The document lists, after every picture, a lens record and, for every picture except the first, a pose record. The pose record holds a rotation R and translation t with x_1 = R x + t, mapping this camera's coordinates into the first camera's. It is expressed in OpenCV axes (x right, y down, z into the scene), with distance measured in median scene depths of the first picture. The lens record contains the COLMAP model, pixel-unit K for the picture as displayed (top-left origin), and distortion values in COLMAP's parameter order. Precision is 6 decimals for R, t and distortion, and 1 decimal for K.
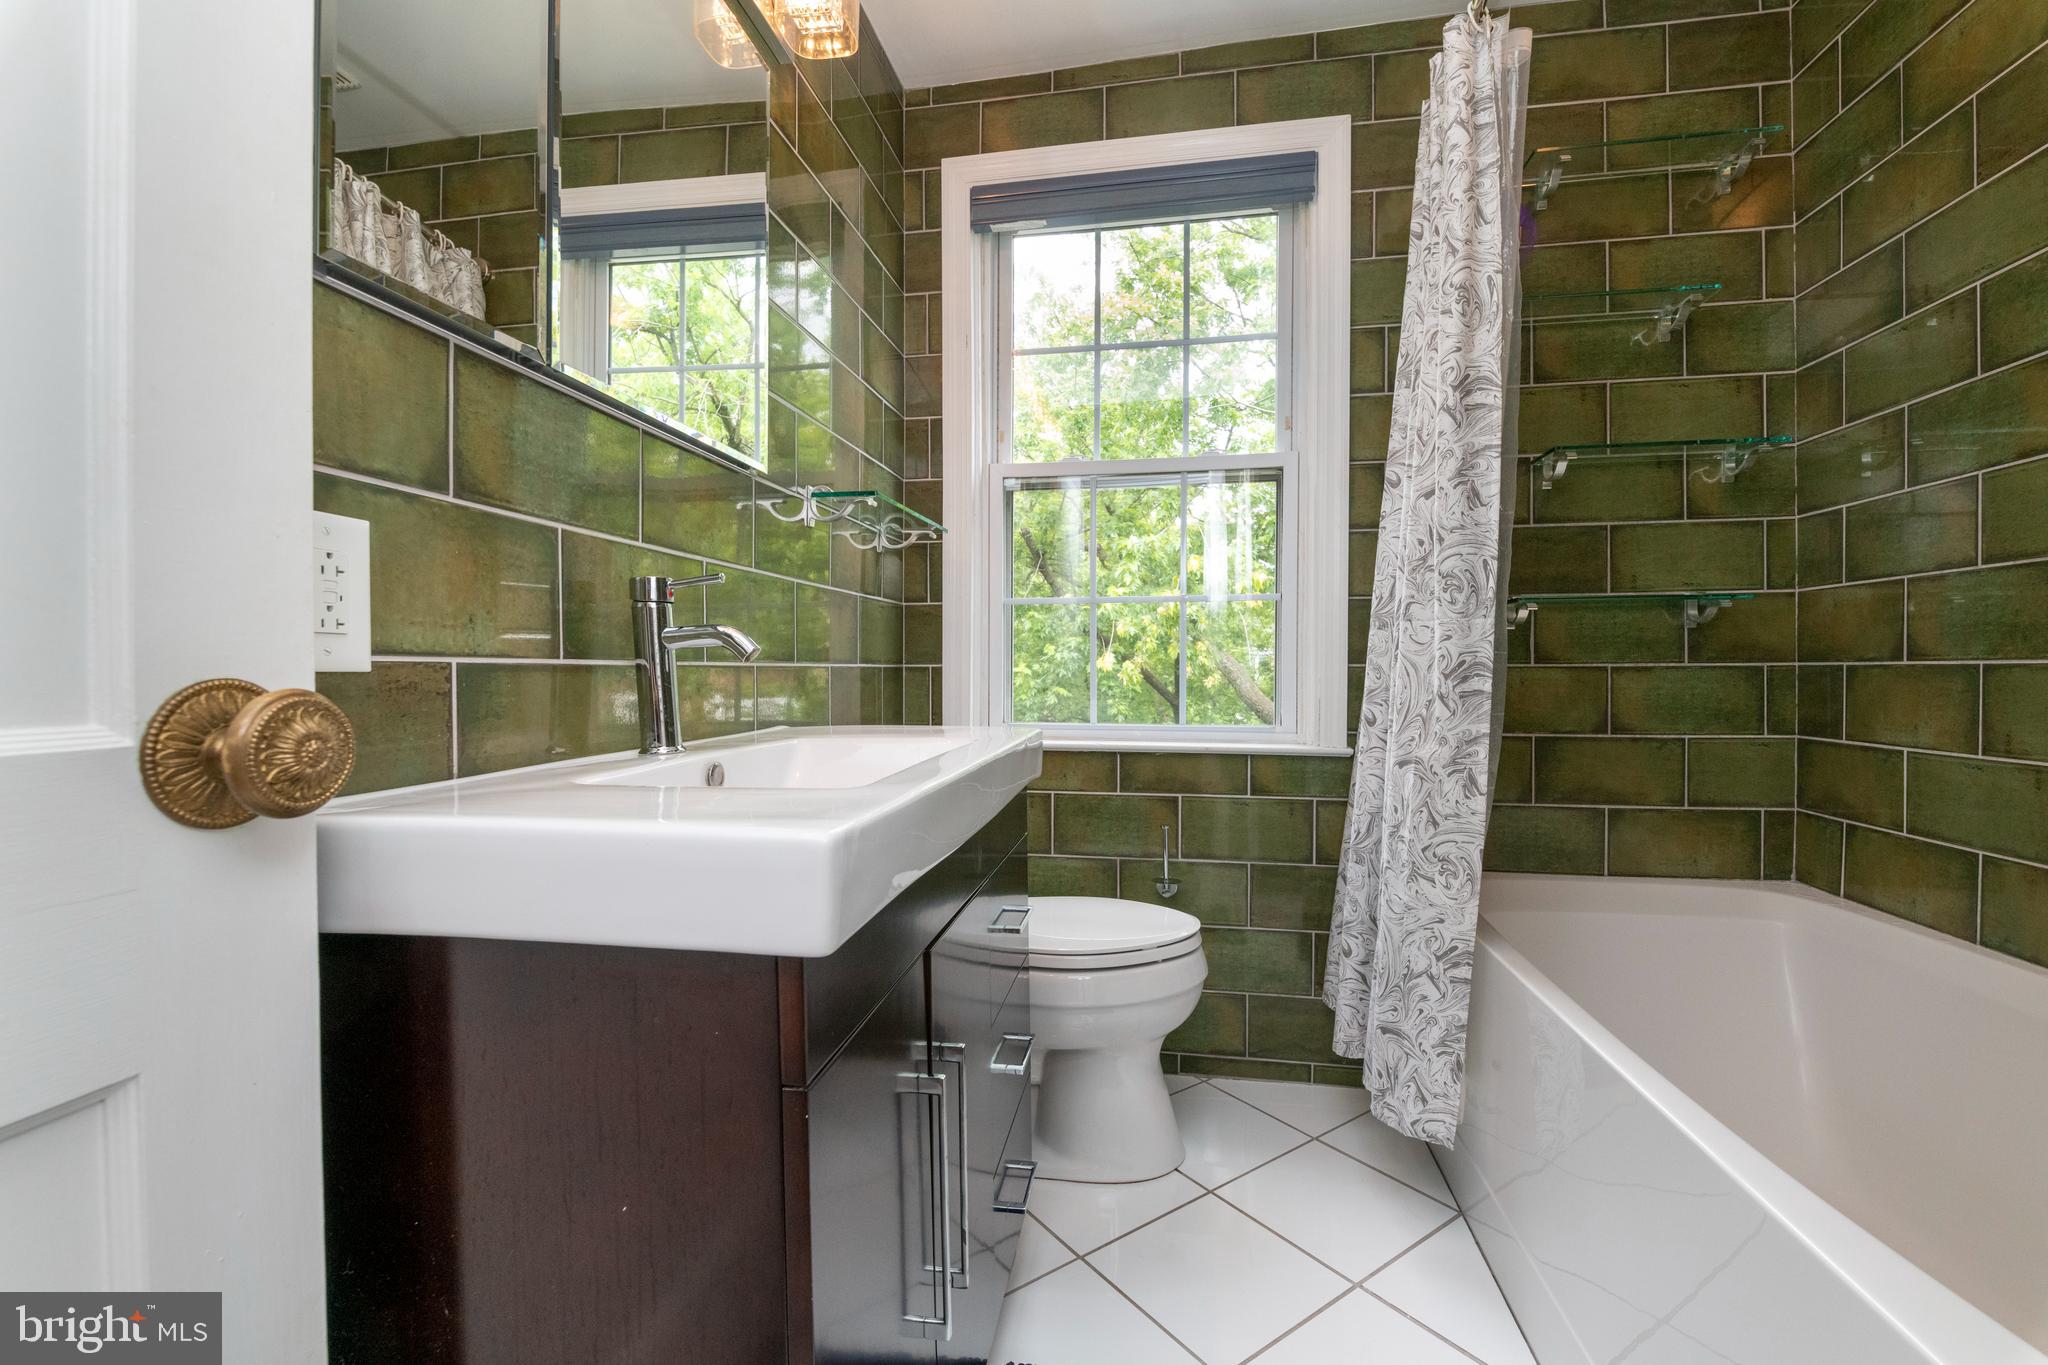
lens RADIAL K [[897.7, 0, 1017.0], [0, 897.7, 676.2], [0, 0, 1]] dist [0.014083, -0.007802]
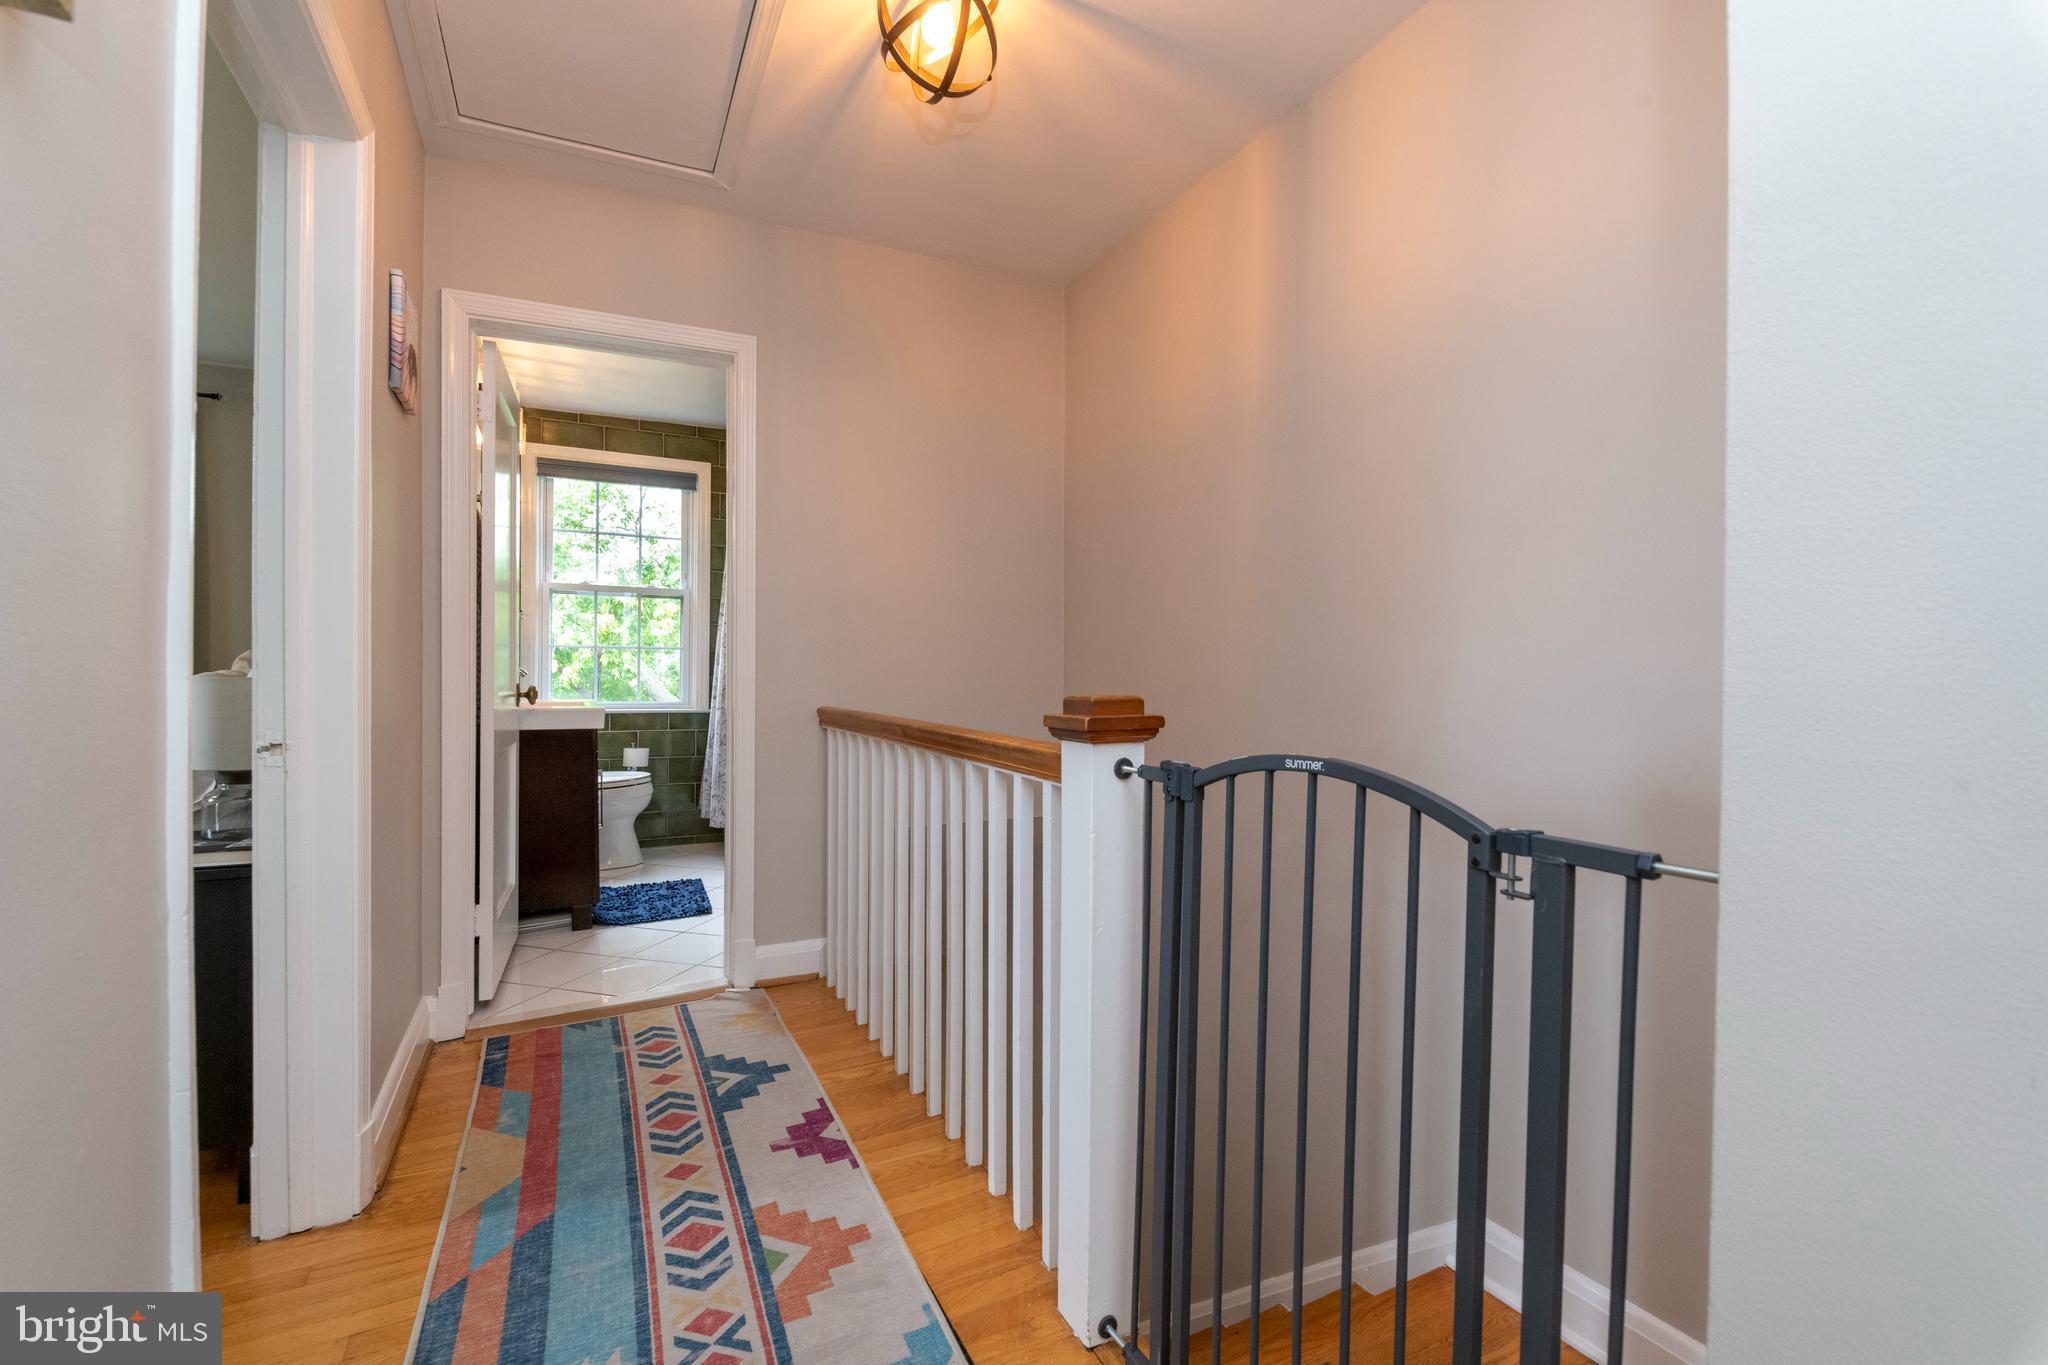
lens RADIAL K [[897.7, 0, 1037.8], [0, 897.7, 672.1], [0, 0, 1]] dist [0.014083, -0.007802]
pose [[0.790873, 0.004485, 0.611964, -0.425890], [-0.003655, 0.999990, -0.002606, -0.020279], [-0.611970, -0.000175, 0.790881, -1.478782]]
